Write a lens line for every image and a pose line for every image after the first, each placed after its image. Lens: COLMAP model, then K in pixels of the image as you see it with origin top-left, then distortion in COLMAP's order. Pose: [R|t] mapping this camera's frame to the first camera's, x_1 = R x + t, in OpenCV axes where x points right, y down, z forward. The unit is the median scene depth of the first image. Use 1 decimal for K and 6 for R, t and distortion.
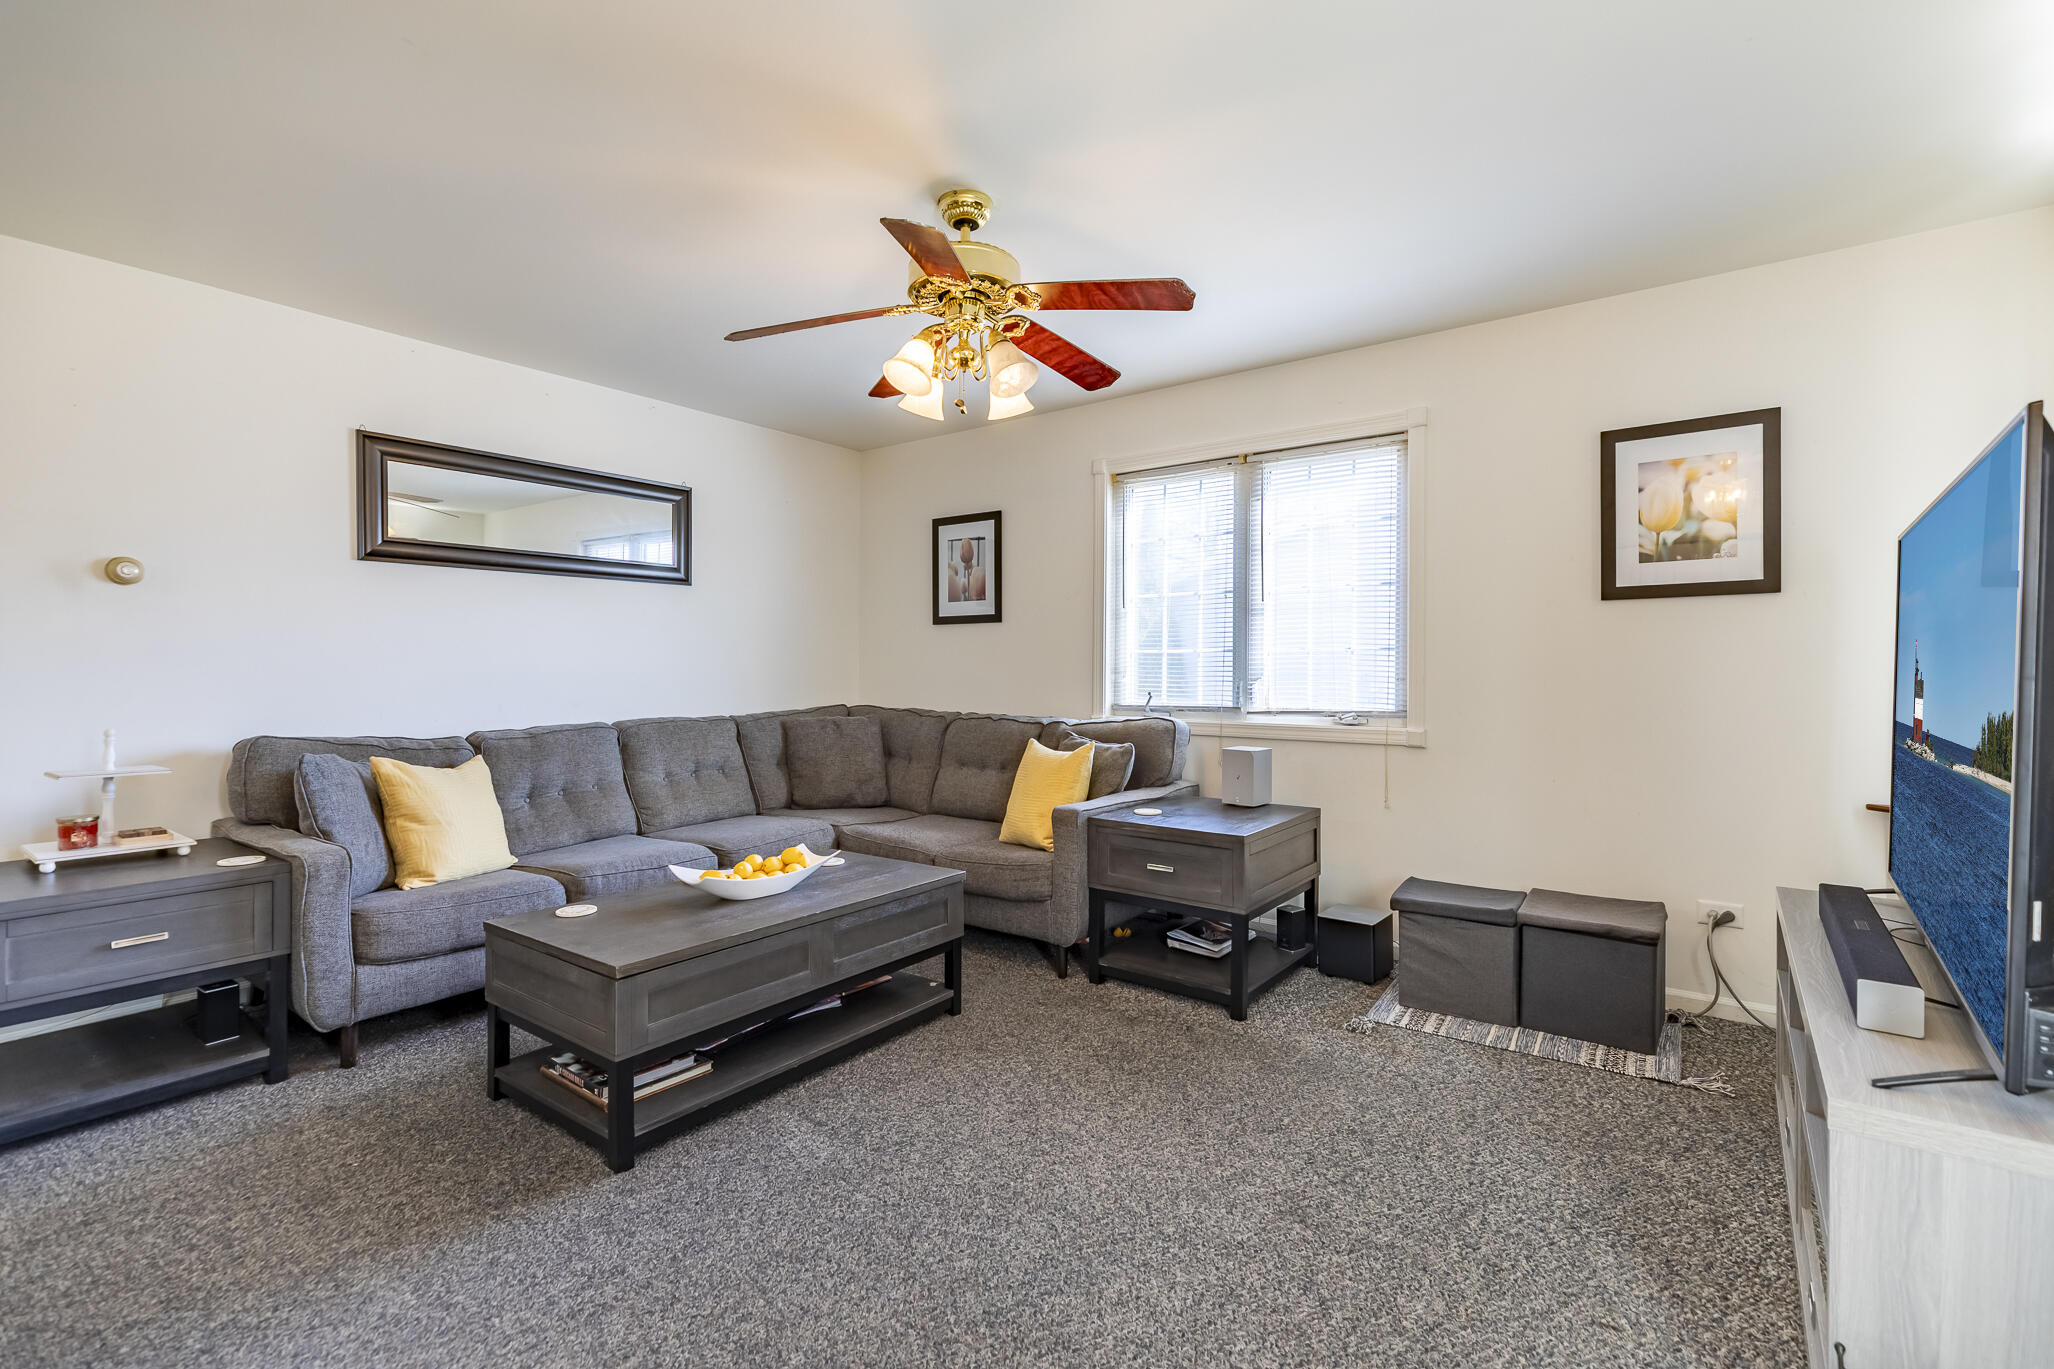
lens RADIAL K [[909.5, 0, 1024.7], [0, 909.5, 675.9], [0, 0, 1]] dist [0.004520, -0.000027]
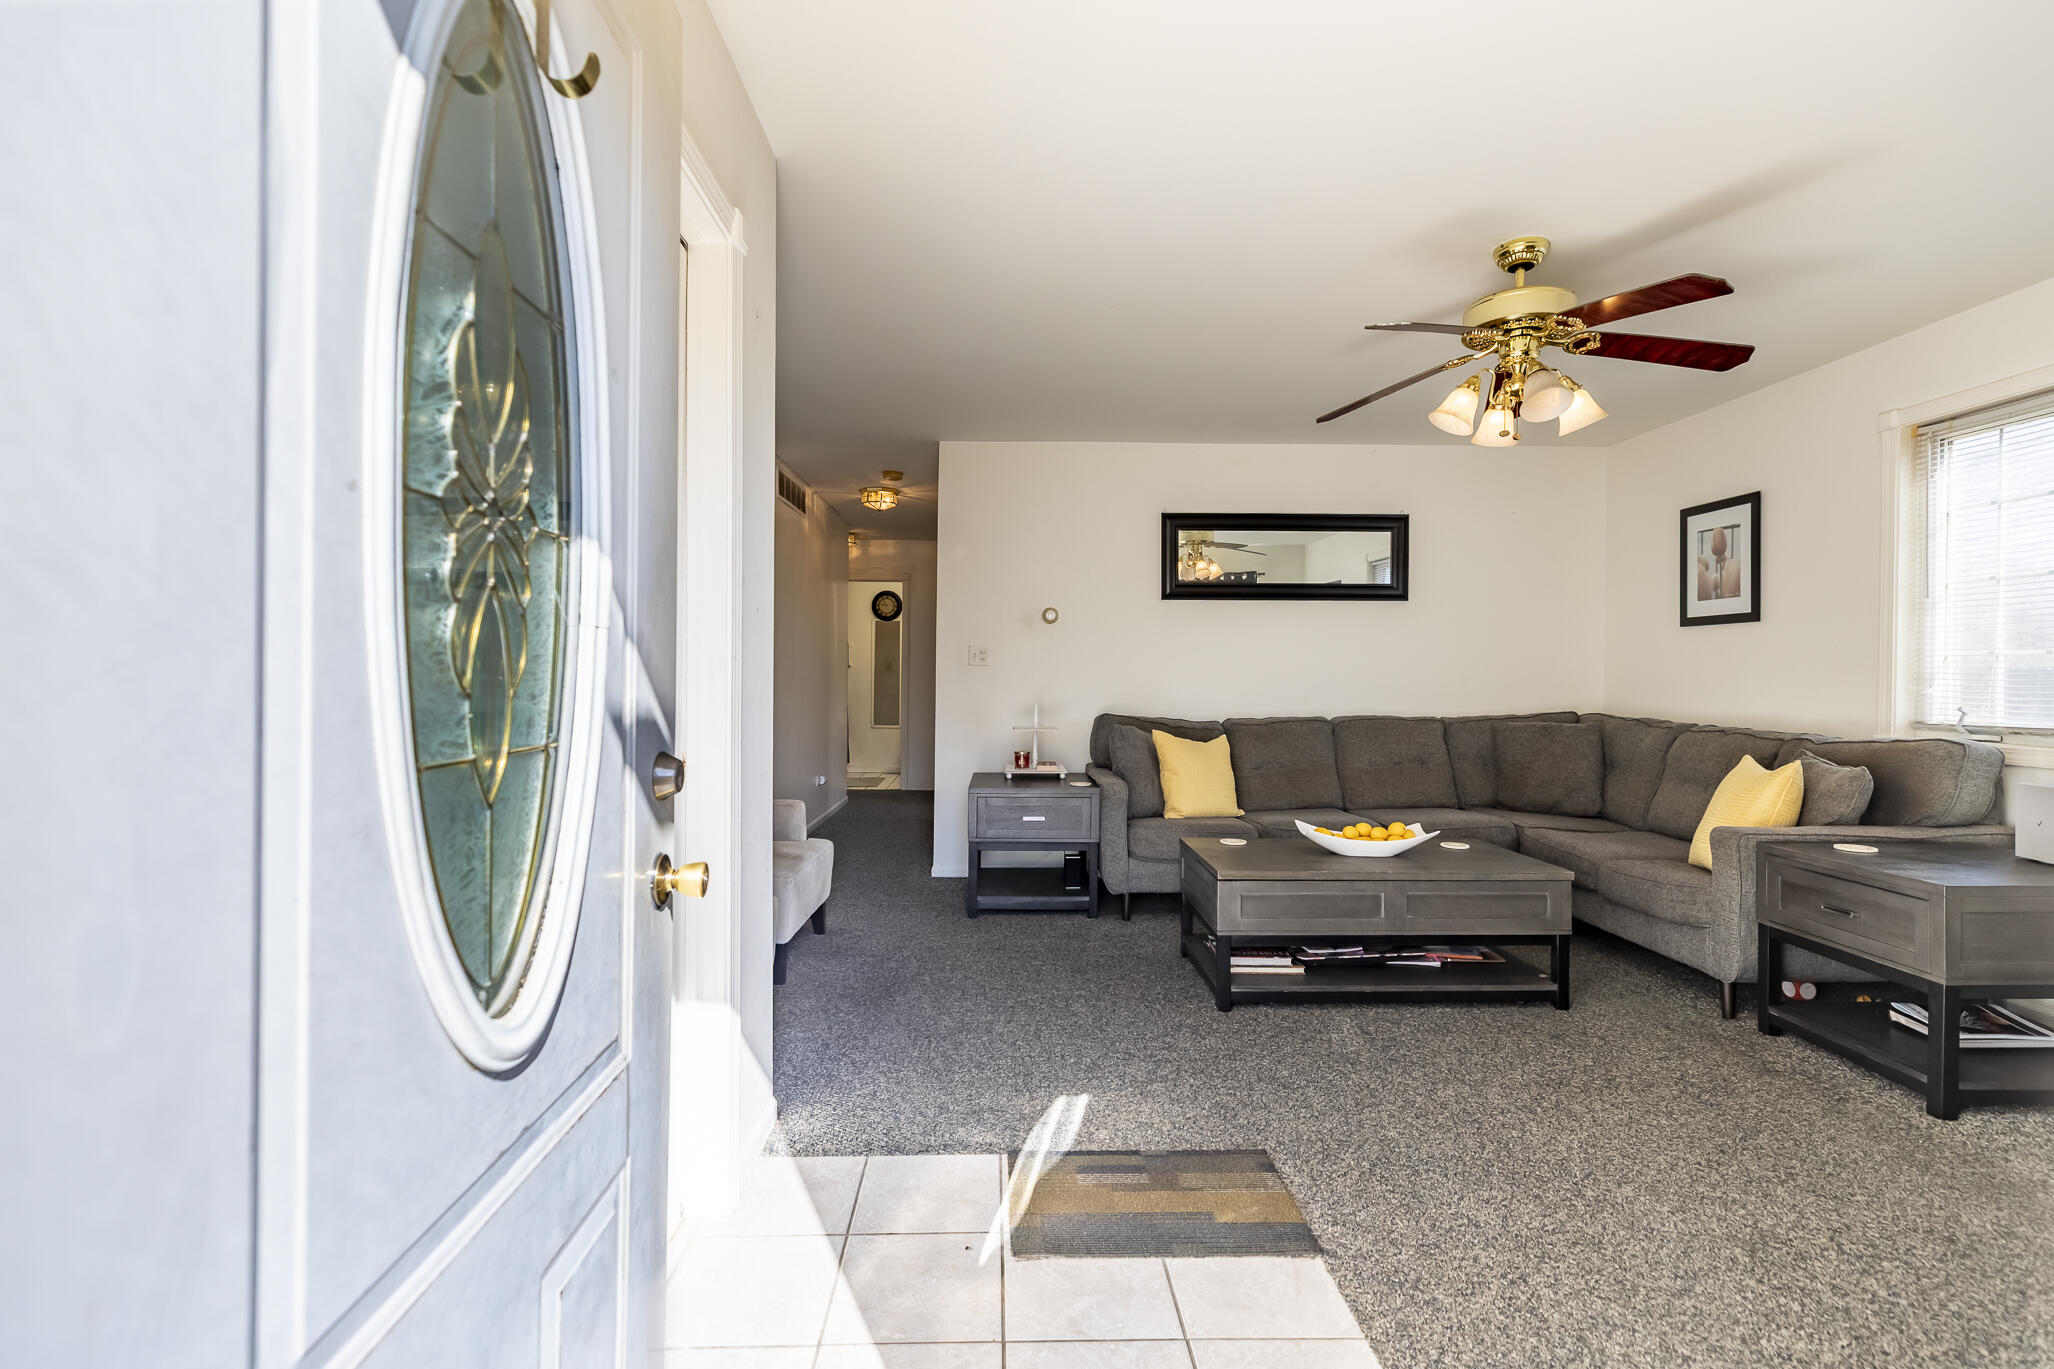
lens RADIAL K [[909.5, 0, 1024.7], [0, 909.5, 675.9], [0, 0, 1]] dist [0.004520, -0.000027]
pose [[0.620102, 0.005708, -0.784500, 0.314388], [-0.012787, 0.999914, -0.002832, 0.005109], [0.784417, 0.011787, 0.620122, -0.105947]]
